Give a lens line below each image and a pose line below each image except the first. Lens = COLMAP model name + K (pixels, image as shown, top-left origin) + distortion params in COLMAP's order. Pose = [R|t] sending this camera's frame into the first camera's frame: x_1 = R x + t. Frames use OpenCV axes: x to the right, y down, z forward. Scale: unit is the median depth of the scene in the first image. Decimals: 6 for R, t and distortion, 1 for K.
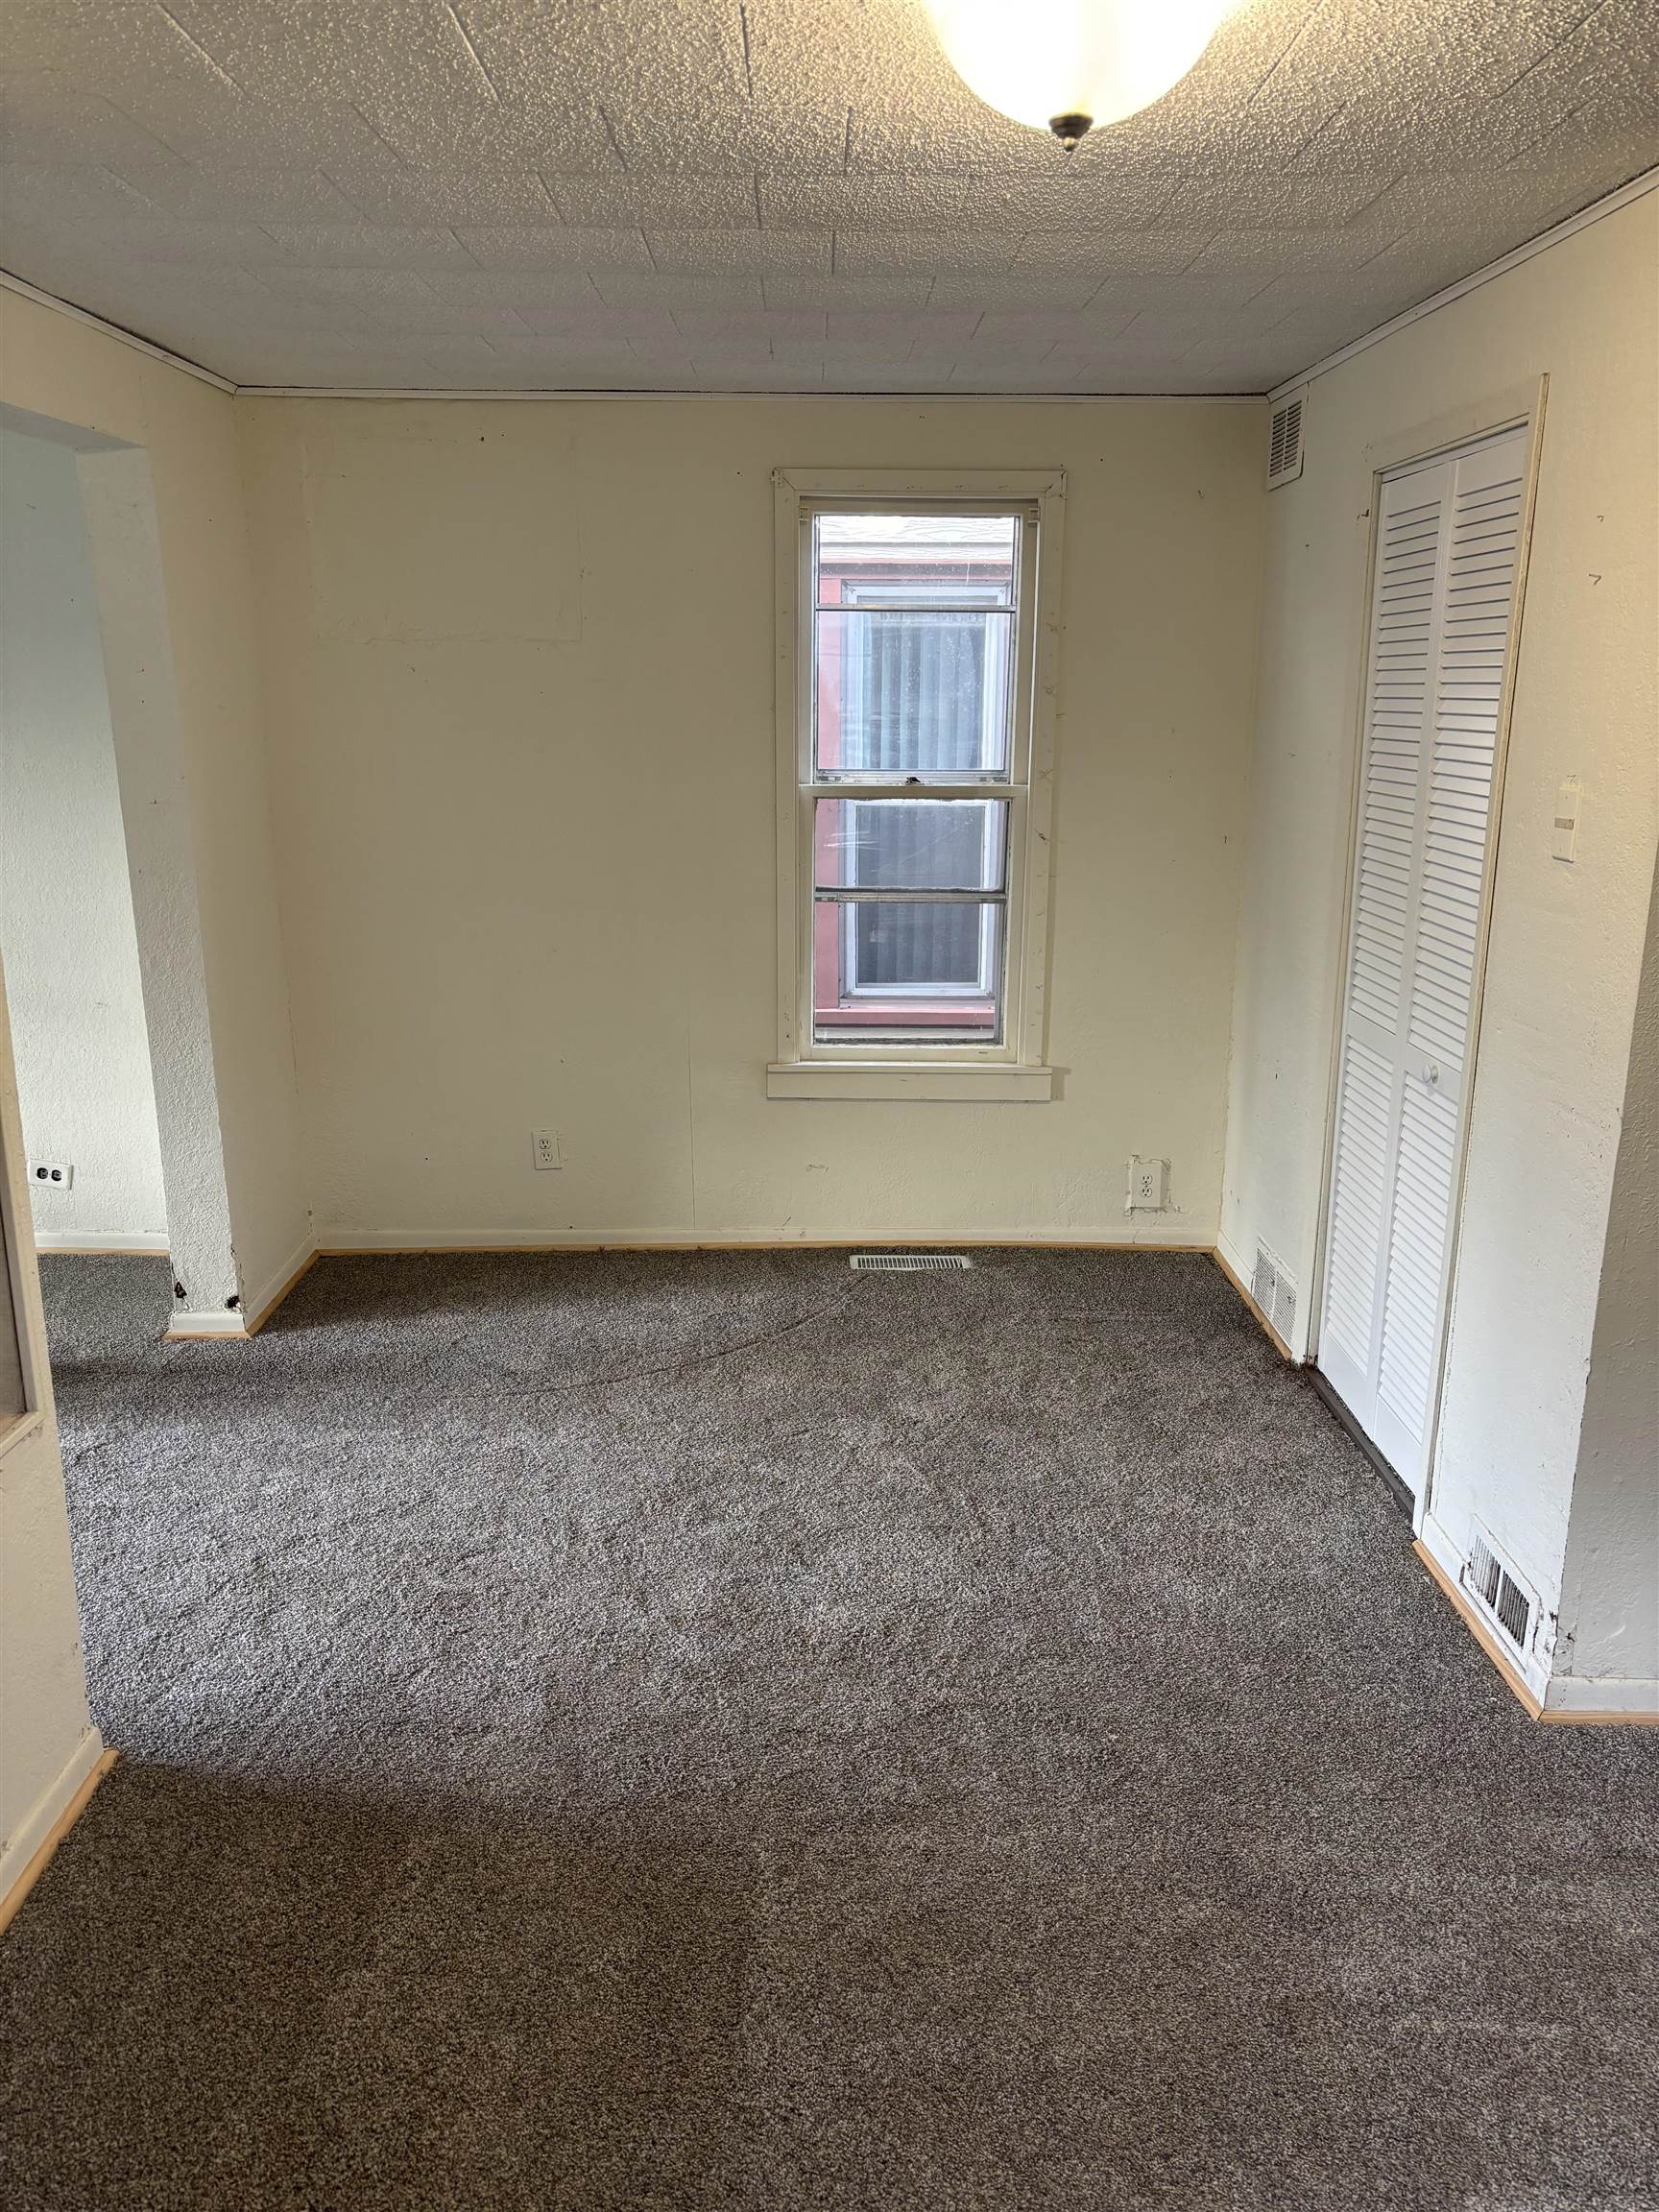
lens RADIAL K [[1669.7, 0, 829.5], [0, 1669.7, 1106.0], [0, 0, 1]] dist [0.036964, -0.062859]
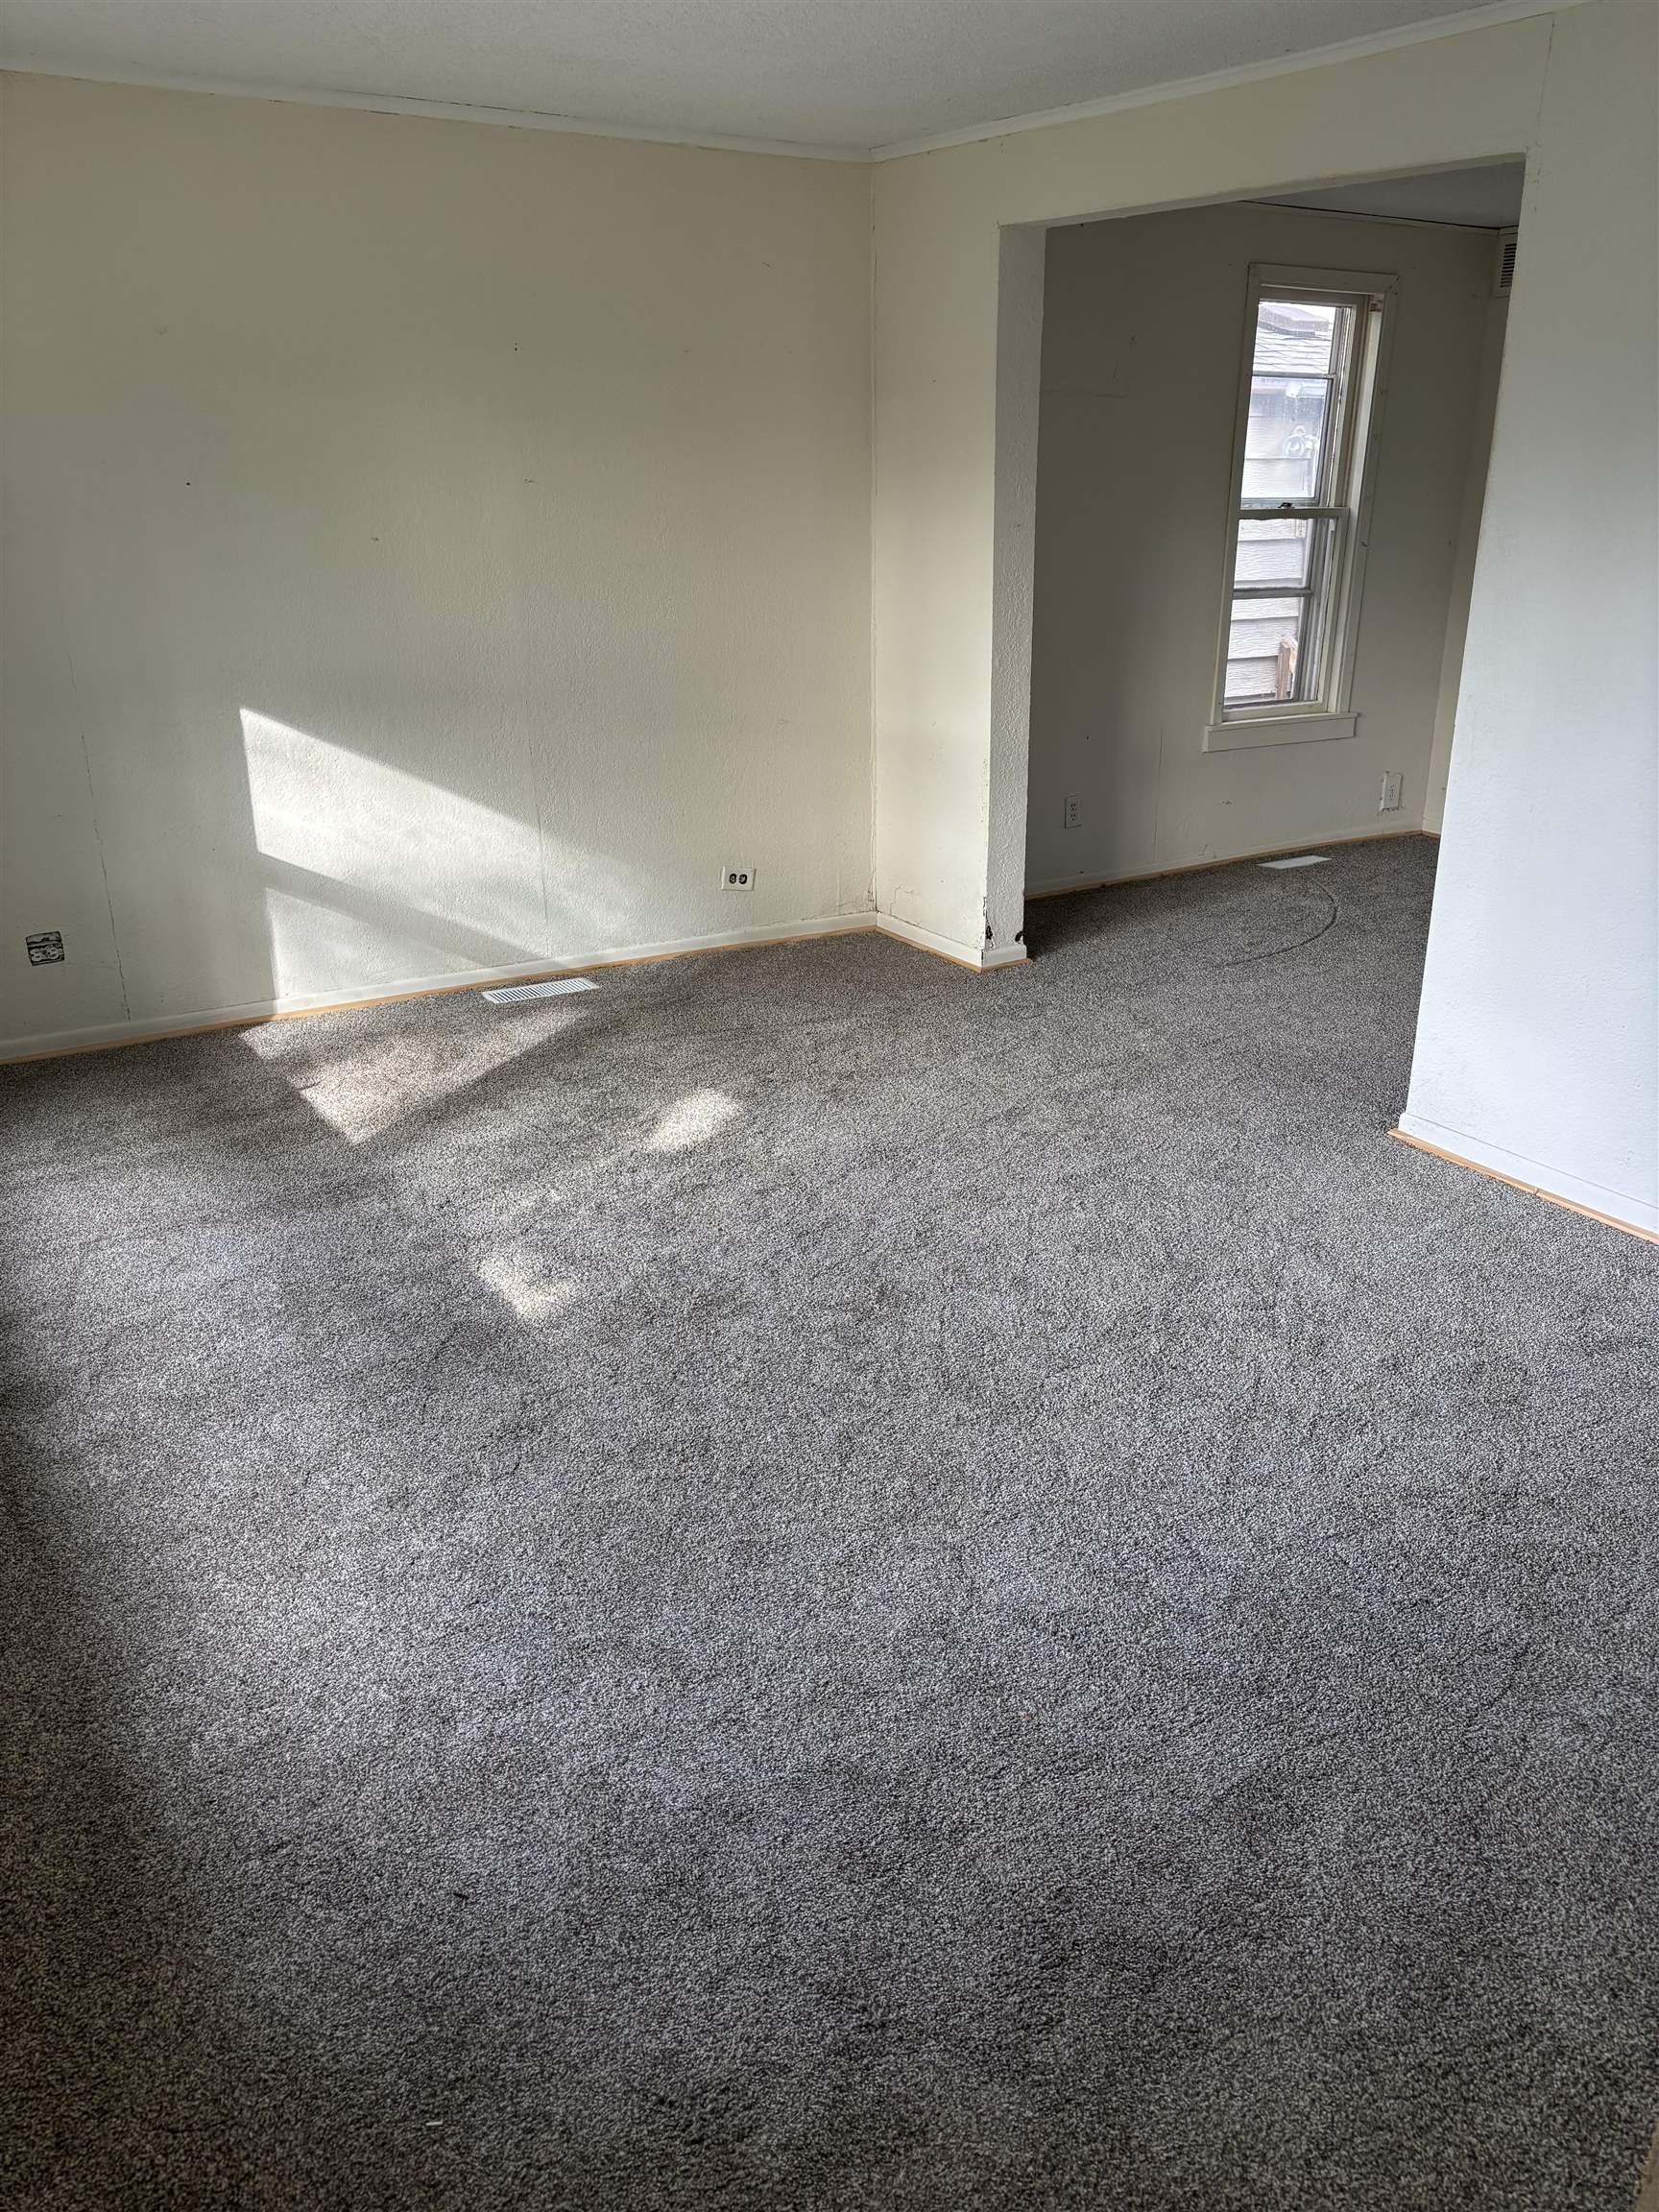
lens RADIAL K [[1669.7, 0, 829.5], [0, 1669.7, 1106.0], [0, 0, 1]] dist [0.036964, -0.062859]
pose [[0.871933, -0.188639, 0.451827, -0.967156], [0.118682, 0.976711, 0.178746, -0.005138], [-0.475023, -0.102231, 0.874015, -0.066790]]
